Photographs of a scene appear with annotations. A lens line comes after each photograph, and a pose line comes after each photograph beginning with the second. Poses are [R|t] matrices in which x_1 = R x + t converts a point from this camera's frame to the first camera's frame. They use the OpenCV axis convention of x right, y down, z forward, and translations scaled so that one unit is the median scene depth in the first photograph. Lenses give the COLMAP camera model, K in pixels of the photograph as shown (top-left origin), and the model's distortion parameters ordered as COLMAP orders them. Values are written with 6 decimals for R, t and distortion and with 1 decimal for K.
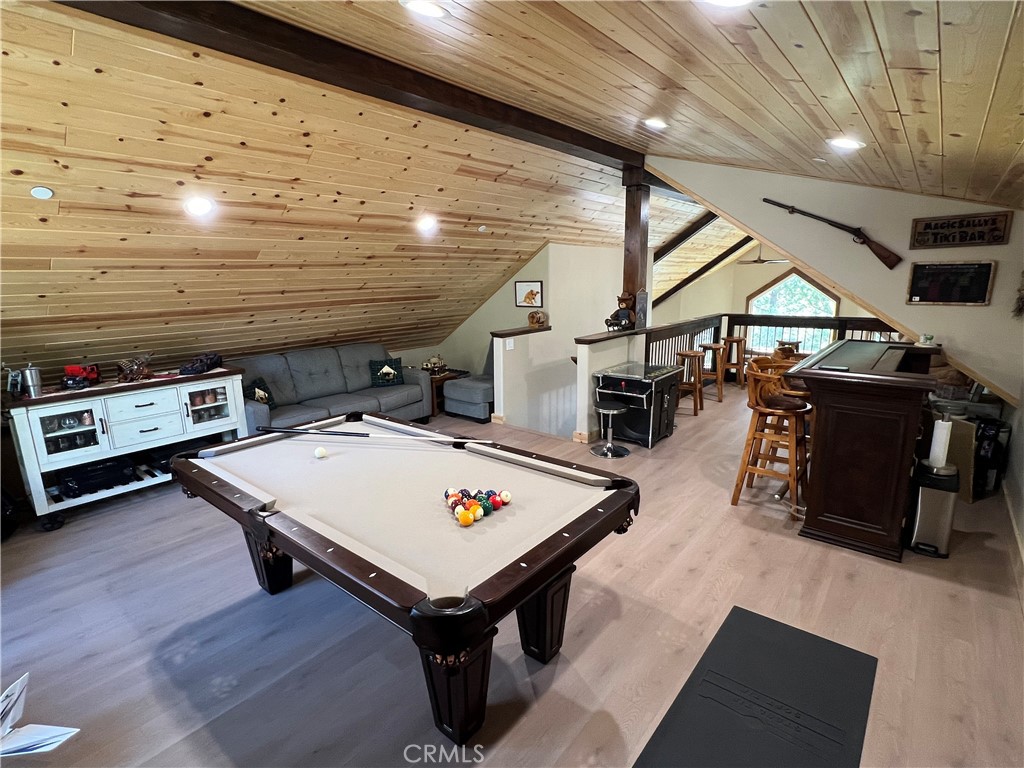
lens RADIAL K [[511.7, 0, 510.9], [0, 511.7, 386.4], [0, 0, 1]] dist [0.002319, -0.000002]
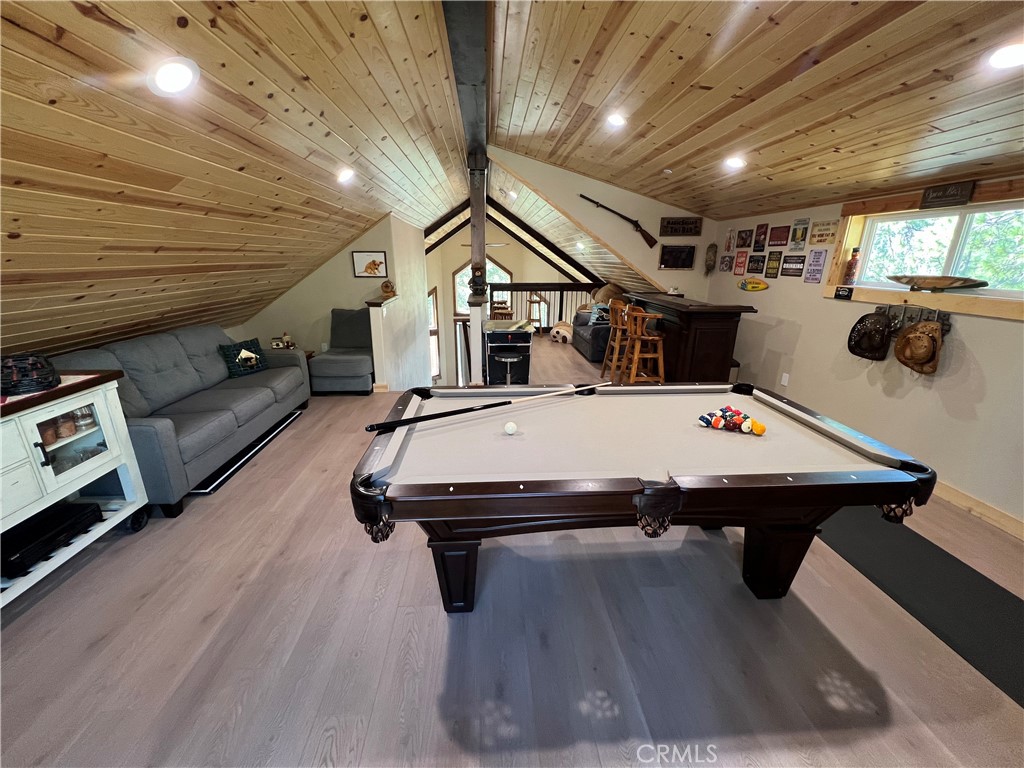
lens RADIAL K [[409.0, 0, 512.6], [0, 409.0, 383.1], [0, 0, 1]] dist [0.000463, 0.000411]
pose [[0.727169, -0.179469, 0.662583, -0.504078], [0.126743, 0.983726, 0.127357, -0.021785], [-0.674657, -0.008632, 0.738081, 0.298317]]
